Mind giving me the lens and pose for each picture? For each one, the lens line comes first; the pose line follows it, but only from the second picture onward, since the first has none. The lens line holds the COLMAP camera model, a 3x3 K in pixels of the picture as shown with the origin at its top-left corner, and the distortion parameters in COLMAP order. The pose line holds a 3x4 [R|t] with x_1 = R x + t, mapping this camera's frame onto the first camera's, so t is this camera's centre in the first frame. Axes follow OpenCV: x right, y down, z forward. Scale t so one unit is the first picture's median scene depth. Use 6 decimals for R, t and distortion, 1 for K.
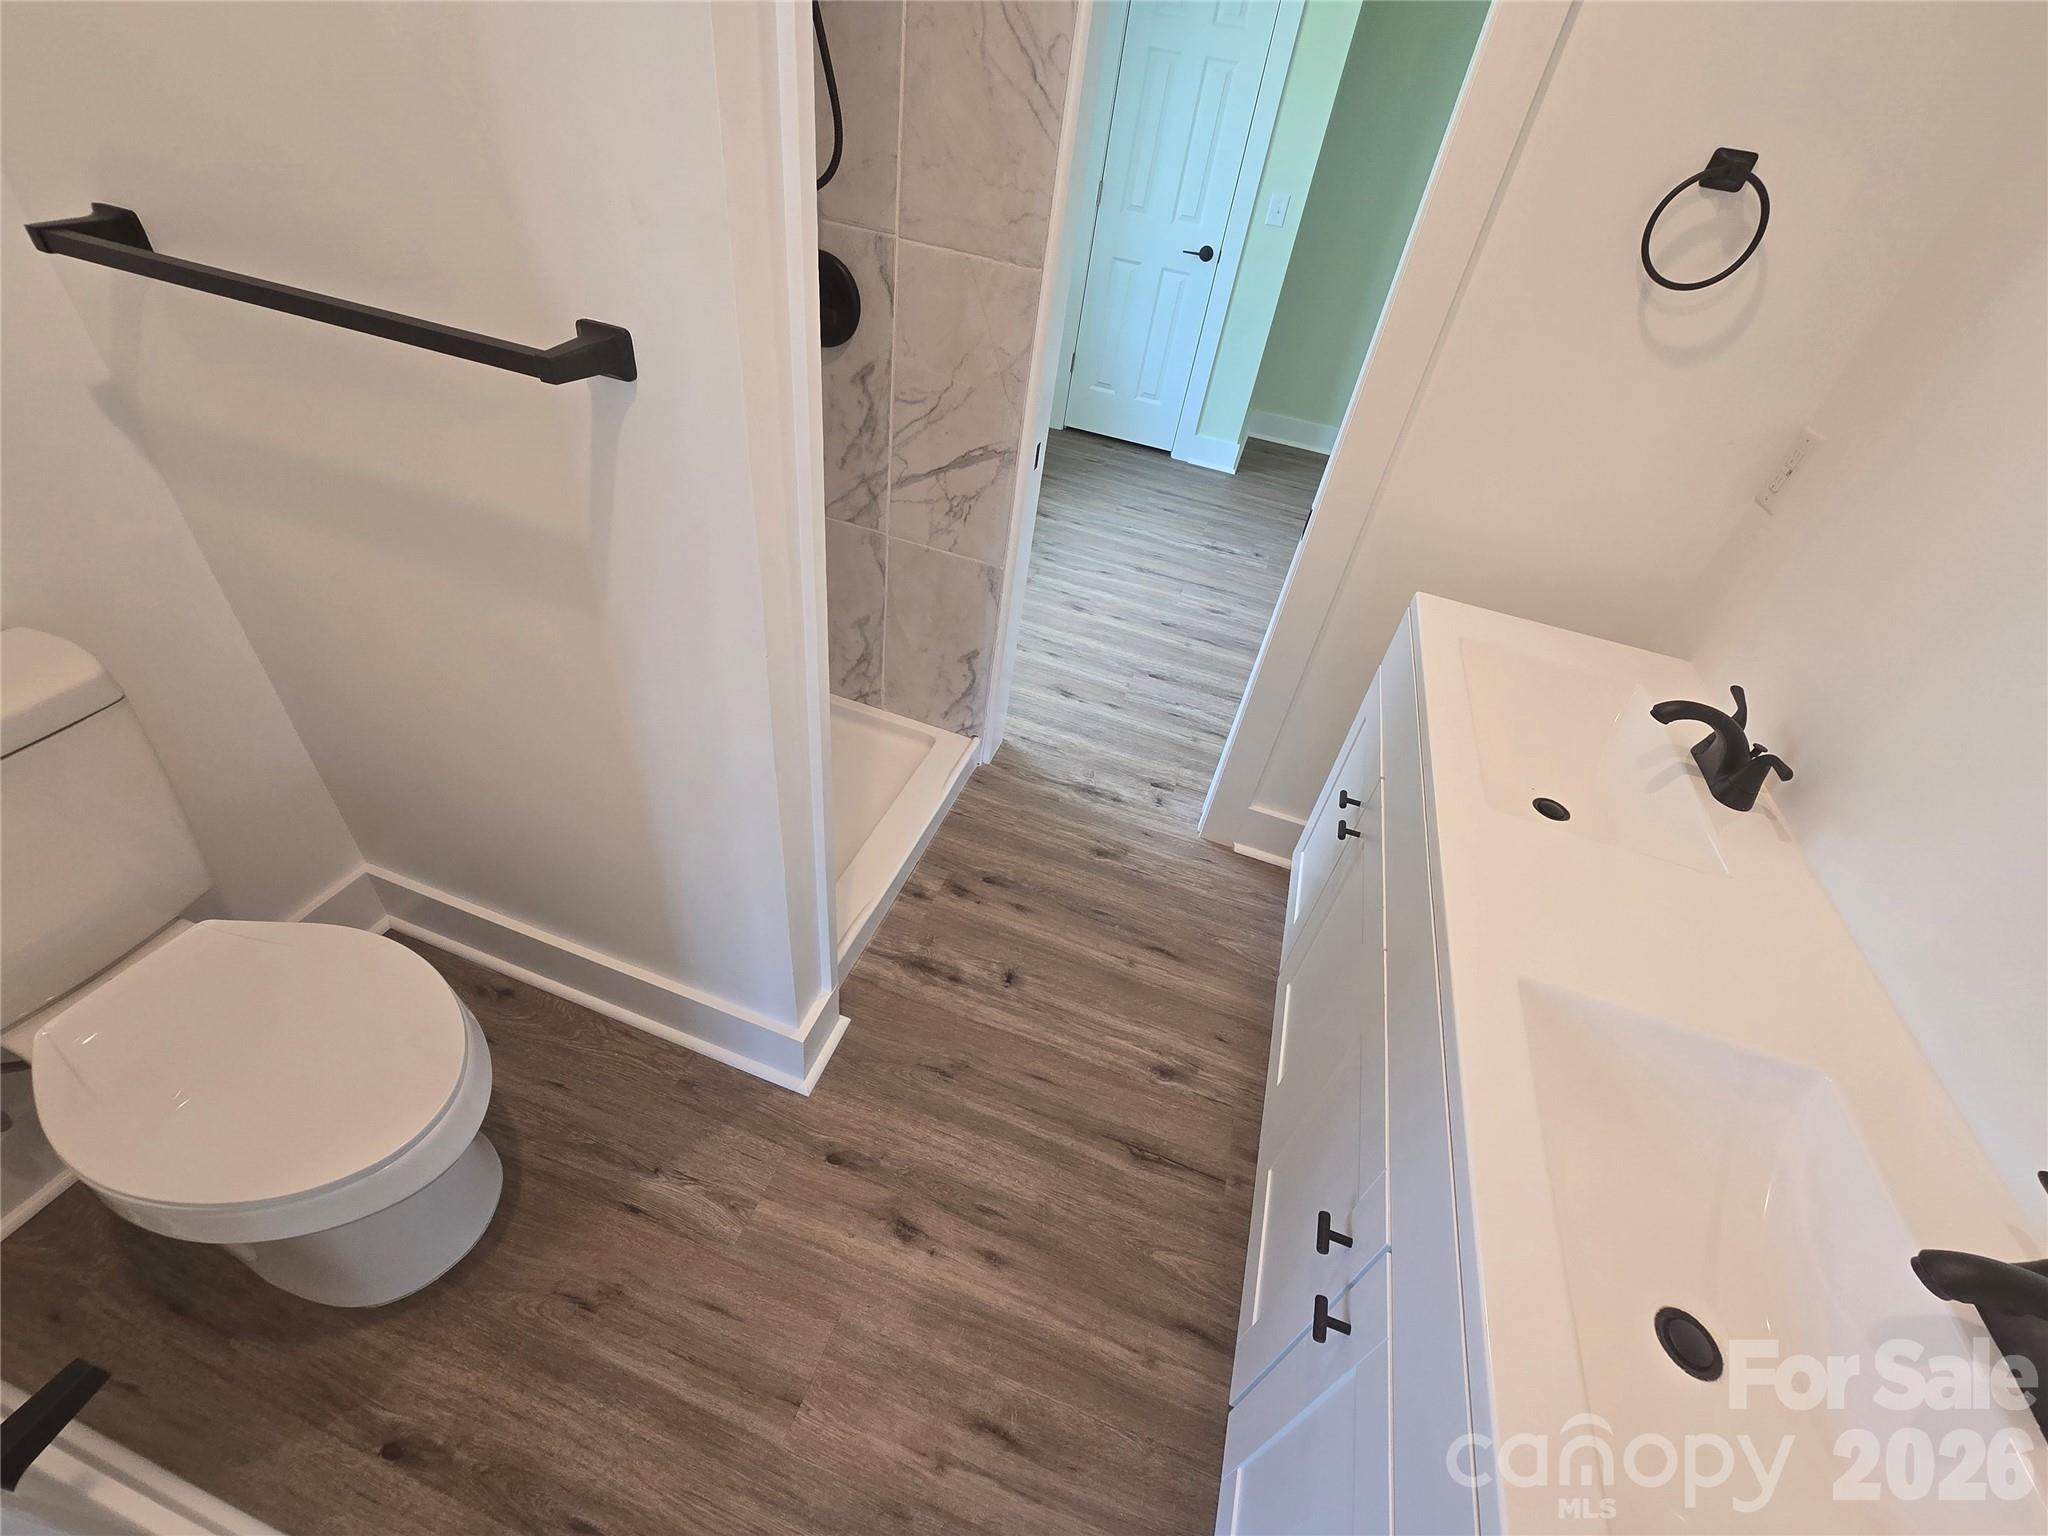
lens RADIAL K [[858.1, 0, 1025.8], [0, 858.1, 769.9], [0, 0, 1]] dist [0.000637, -0.000075]
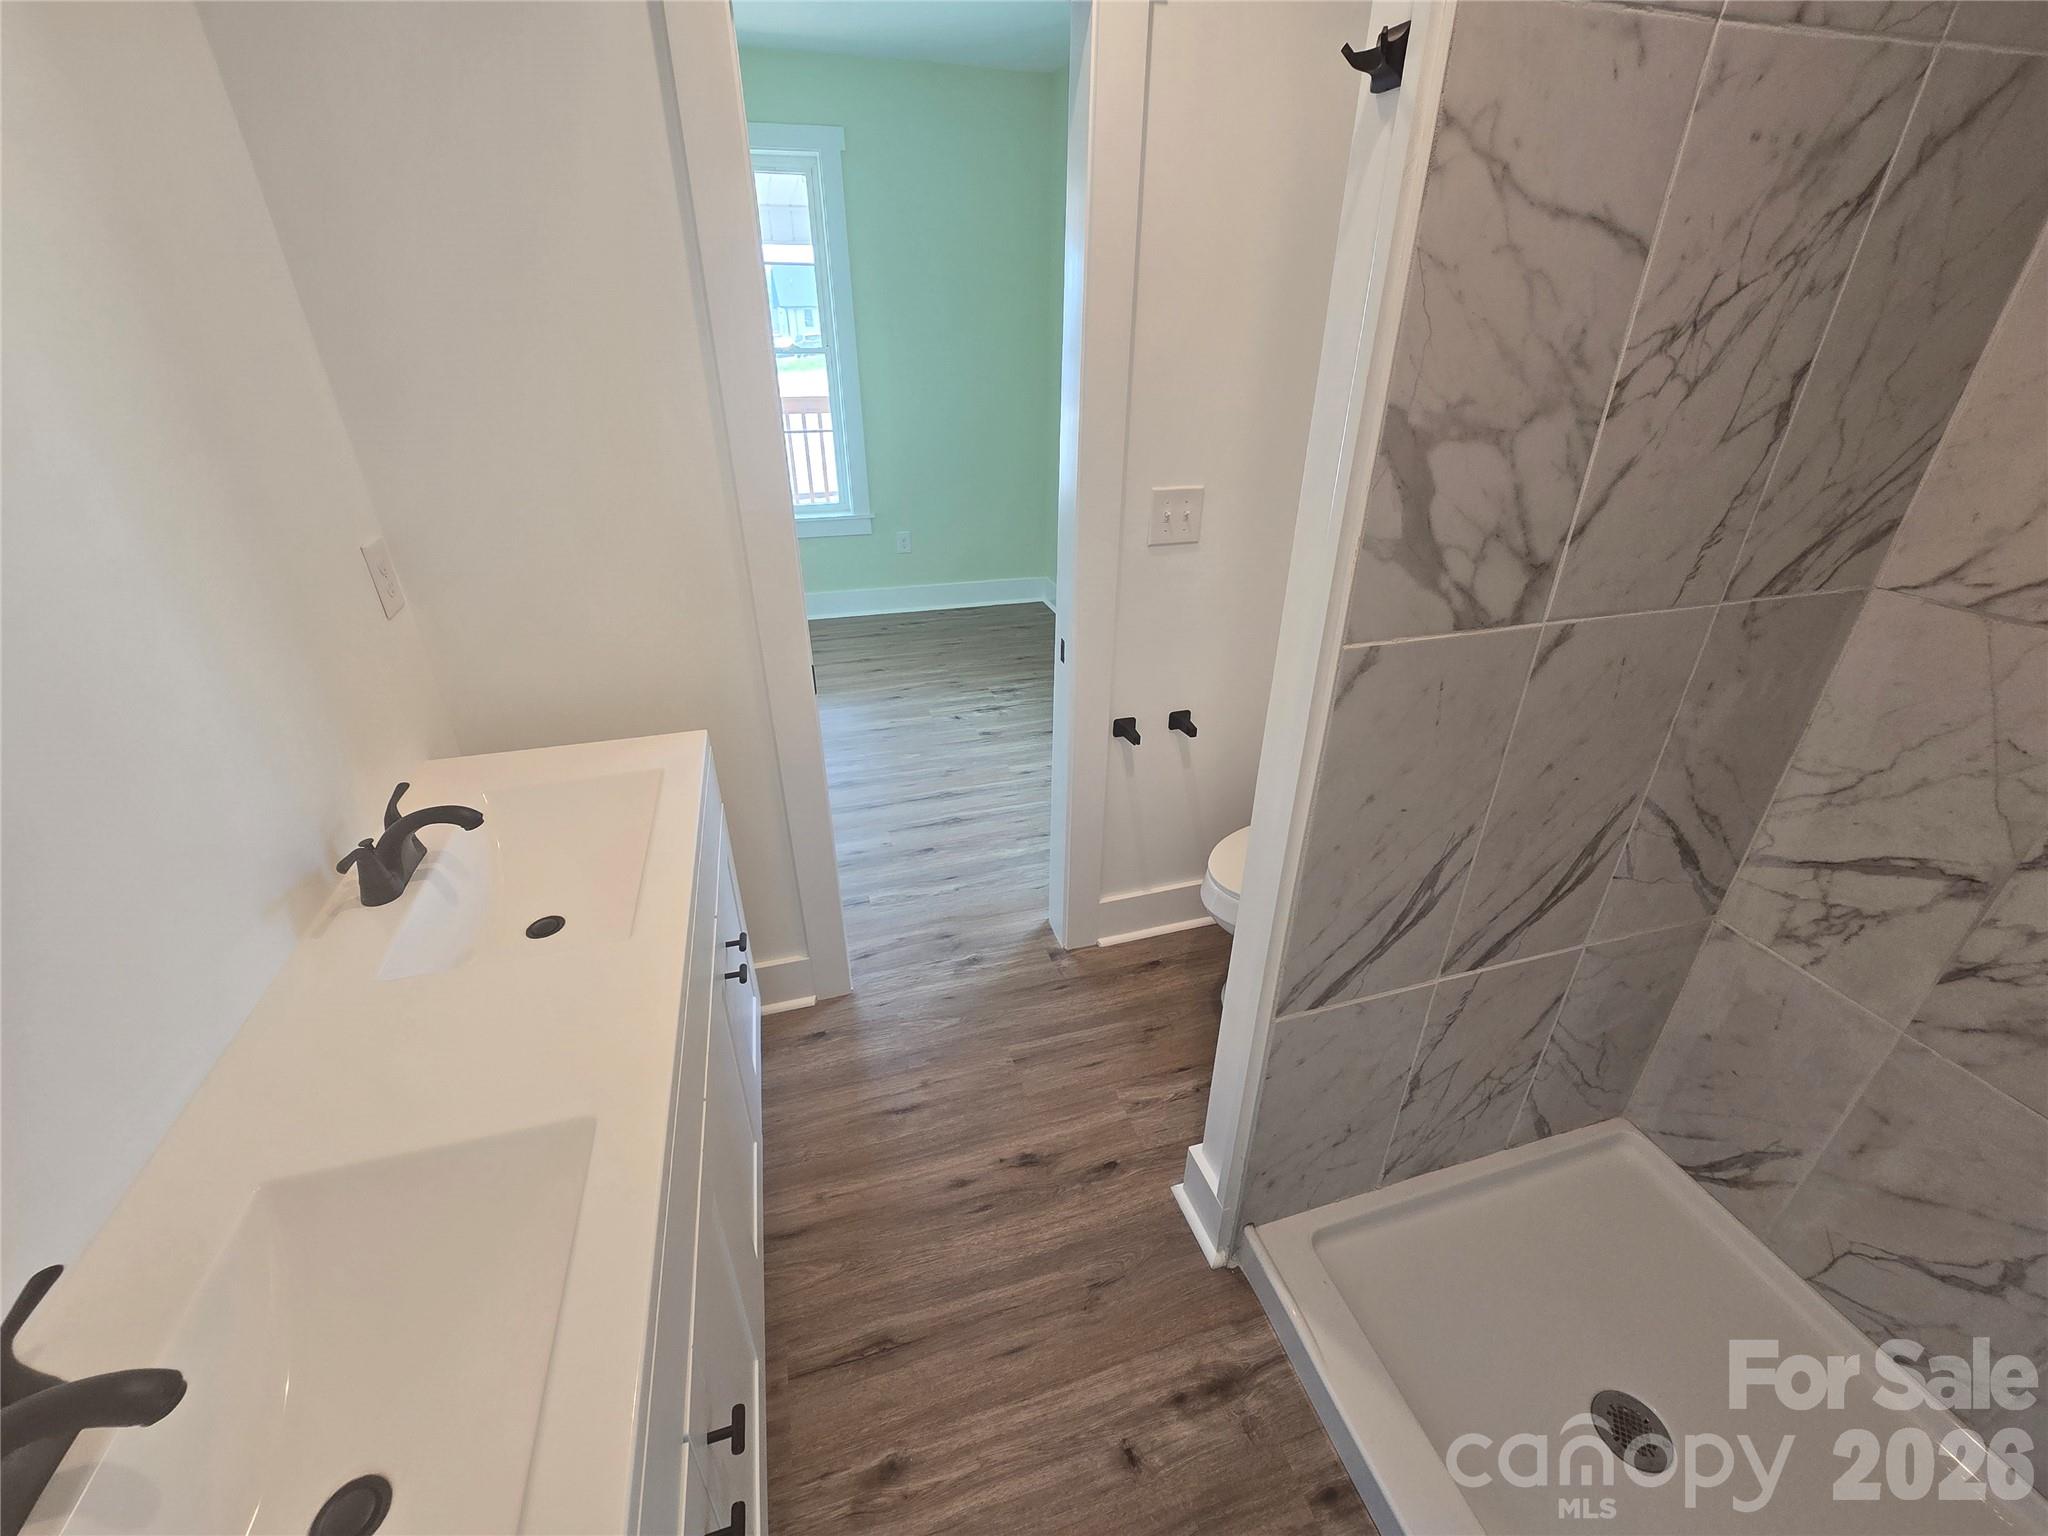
lens RADIAL K [[858.1, 0, 1036.2], [0, 858.1, 769.0], [0, 0, 1]] dist [0.000637, -0.000075]
pose [[-0.814747, 0.148863, -0.560381, 0.432040], [-0.443621, 0.462275, 0.767790, -0.647860], [0.373345, 0.874152, -0.310599, 0.805094]]
